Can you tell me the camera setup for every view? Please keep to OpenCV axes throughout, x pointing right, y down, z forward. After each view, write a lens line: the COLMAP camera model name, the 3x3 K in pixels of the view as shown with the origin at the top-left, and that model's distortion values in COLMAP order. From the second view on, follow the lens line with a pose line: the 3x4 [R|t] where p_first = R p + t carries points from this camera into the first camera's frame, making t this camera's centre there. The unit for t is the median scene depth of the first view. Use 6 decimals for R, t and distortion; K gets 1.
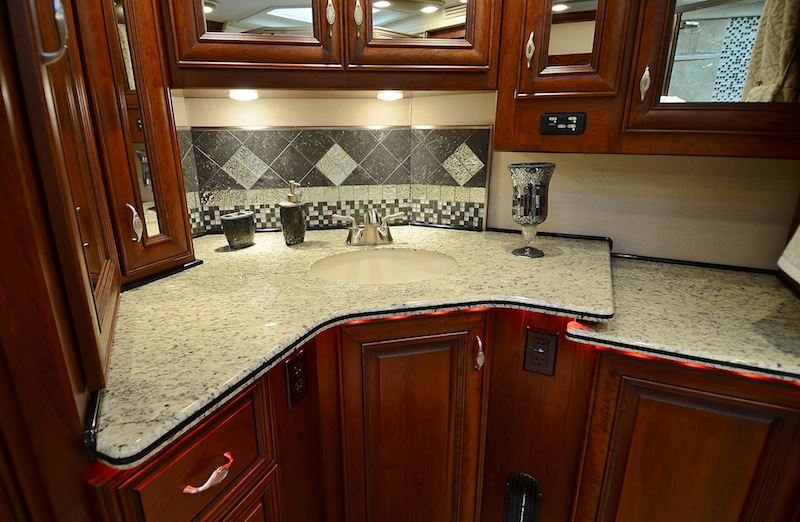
lens RADIAL K [[459.2, 0, 372.9], [0, 459.2, 259.3], [0, 0, 1]] dist [0.048511, -0.058803]
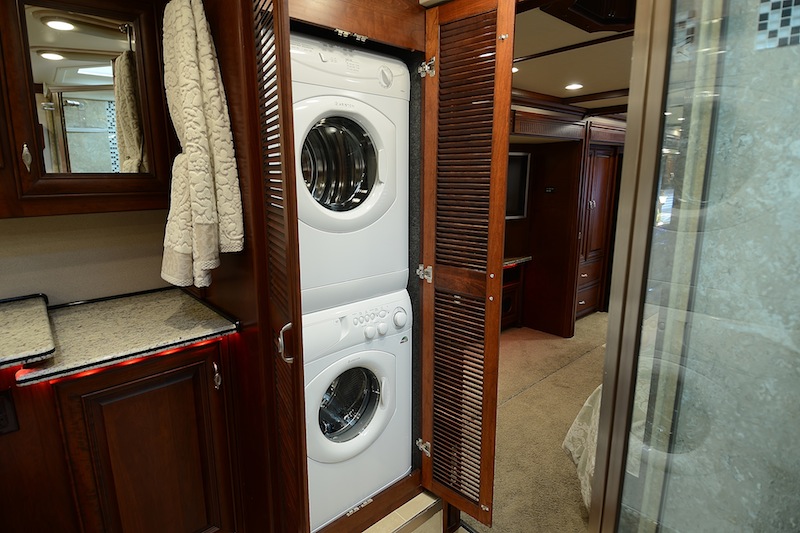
lens RADIAL K [[419.6, 0, 384.9], [0, 419.6, 258.6], [0, 0, 1]] dist [0.058938, -0.057928]
pose [[0.403186, -0.172416, 0.898729, -0.063391], [0.275459, 0.959408, 0.060481, 0.054713], [-0.872676, 0.223178, 0.434313, -0.213967]]
